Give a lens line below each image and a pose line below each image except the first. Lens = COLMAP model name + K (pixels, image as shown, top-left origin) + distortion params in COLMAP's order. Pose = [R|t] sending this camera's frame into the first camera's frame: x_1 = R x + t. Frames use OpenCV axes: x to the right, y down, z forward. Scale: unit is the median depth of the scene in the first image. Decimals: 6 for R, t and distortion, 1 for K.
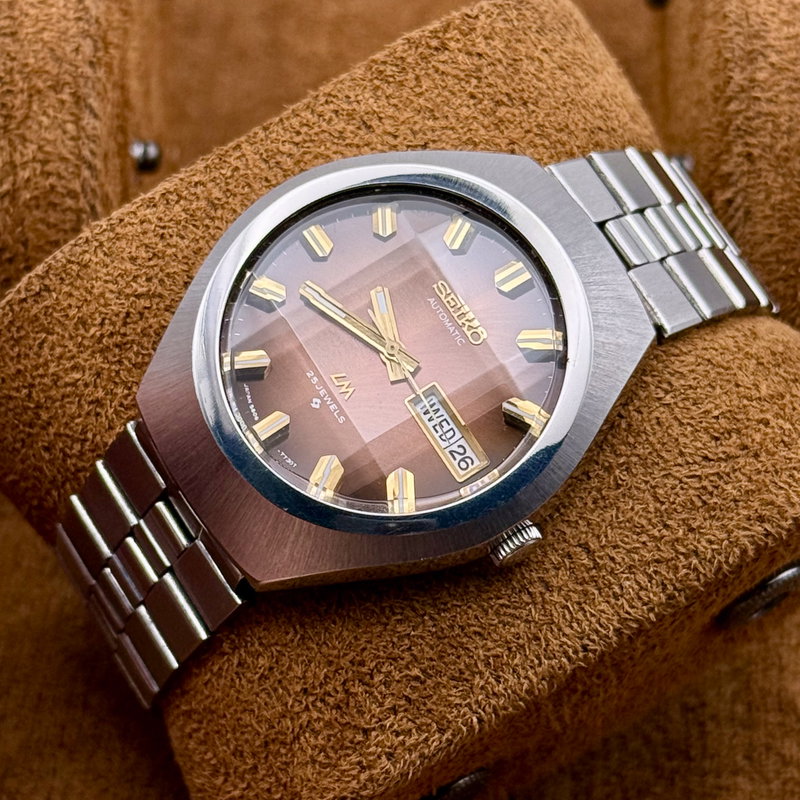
lens RADIAL K [[2911.0, 0, 398.3], [0, 2911.0, 413.5], [0, 0, 1]] dist [0.279398, -0.547320]
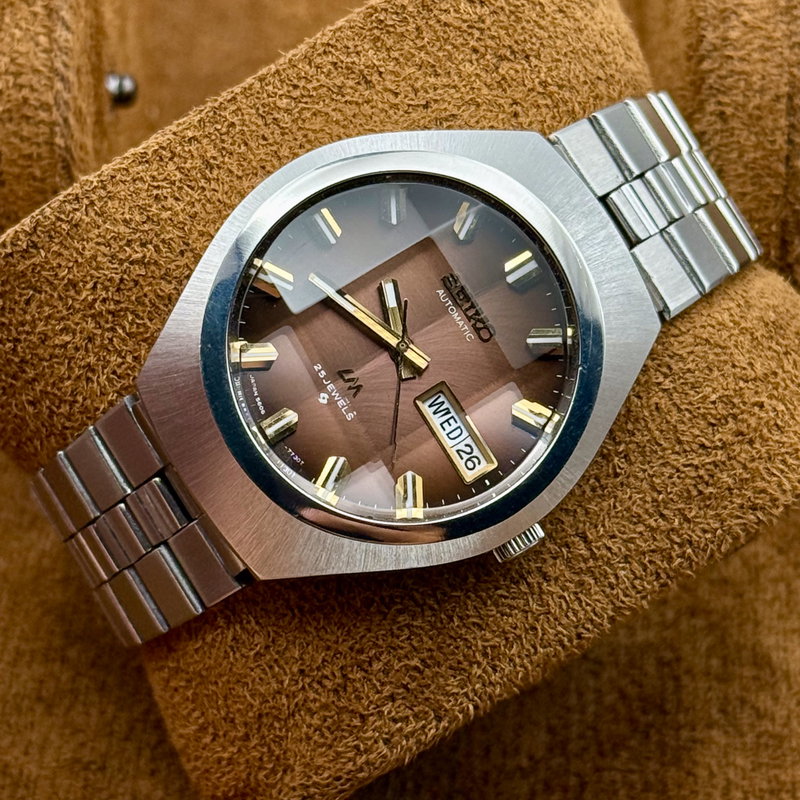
lens RADIAL K [[2911.0, 0, 398.3], [0, 2911.0, 413.5], [0, 0, 1]] dist [0.279398, -0.547320]
pose [[0.994826, 0.013784, 0.100651, -0.099808], [-0.035426, 0.975630, 0.216541, -0.208304], [-0.095214, -0.218987, 0.971071, 0.035027]]
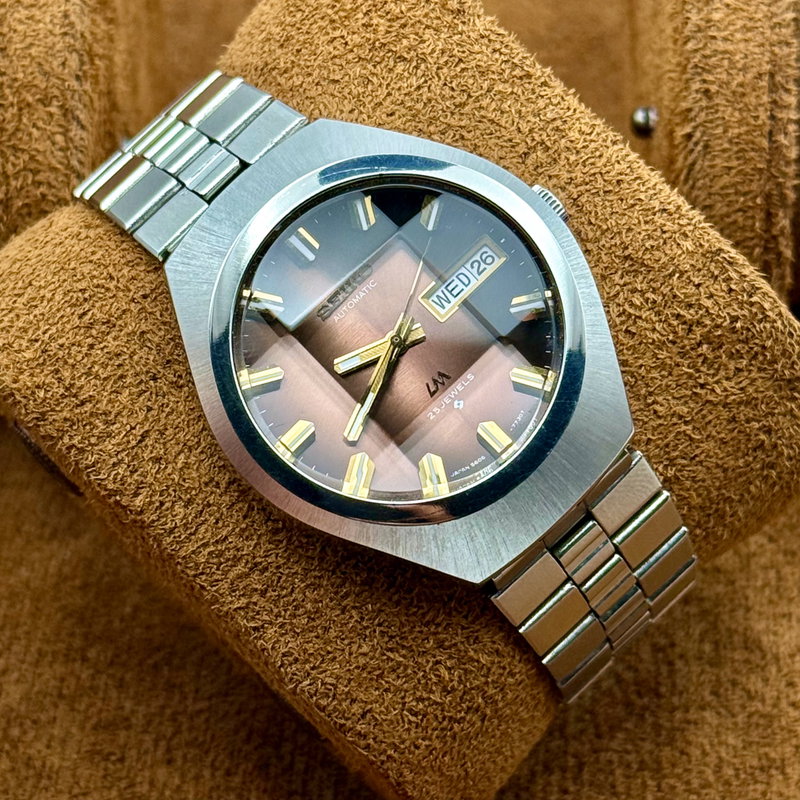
lens RADIAL K [[2911.0, 0, 398.3], [0, 2911.0, 413.5], [0, 0, 1]] dist [0.279398, -0.547320]
pose [[-0.200999, -0.956180, 0.212884, -0.243847], [0.935774, -0.123150, 0.330394, -0.361052], [-0.289699, 0.265620, 0.919522, 0.042991]]
